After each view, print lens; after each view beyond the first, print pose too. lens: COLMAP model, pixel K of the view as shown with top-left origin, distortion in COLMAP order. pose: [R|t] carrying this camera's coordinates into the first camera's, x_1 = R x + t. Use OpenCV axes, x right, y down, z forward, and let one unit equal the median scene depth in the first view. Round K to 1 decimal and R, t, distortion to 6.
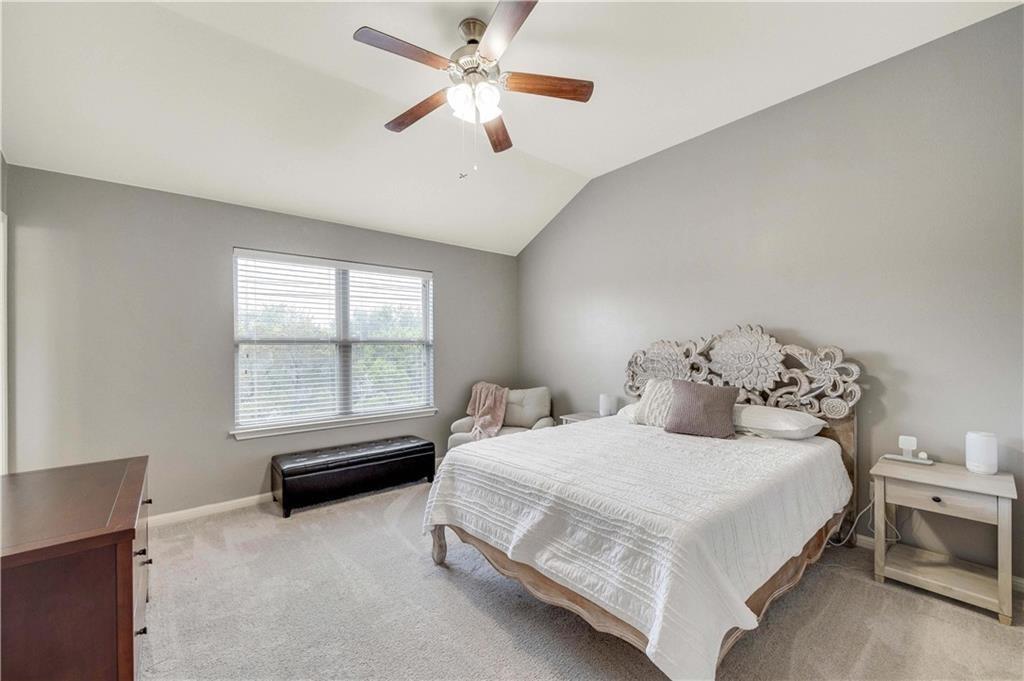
lens RADIAL K [[413.6, 0, 512.0], [0, 413.6, 340.5], [0, 0, 1]] dist [0.000424, -0.000010]
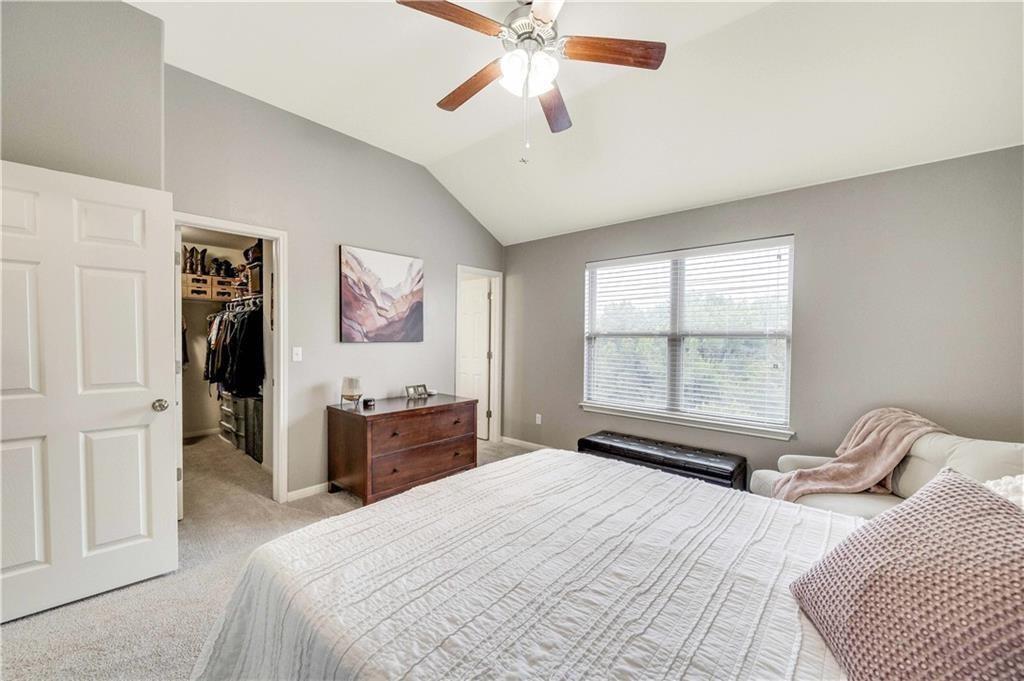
lens RADIAL K [[394.4, 0, 512.0], [0, 394.4, 340.5], [0, 0, 1]] dist [-0.000686, -0.000049]
pose [[0.150091, 0.013534, -0.988579, 0.445799], [0.016817, 0.999727, 0.016240, -0.005743], [0.988529, -0.019062, 0.149823, 0.496199]]
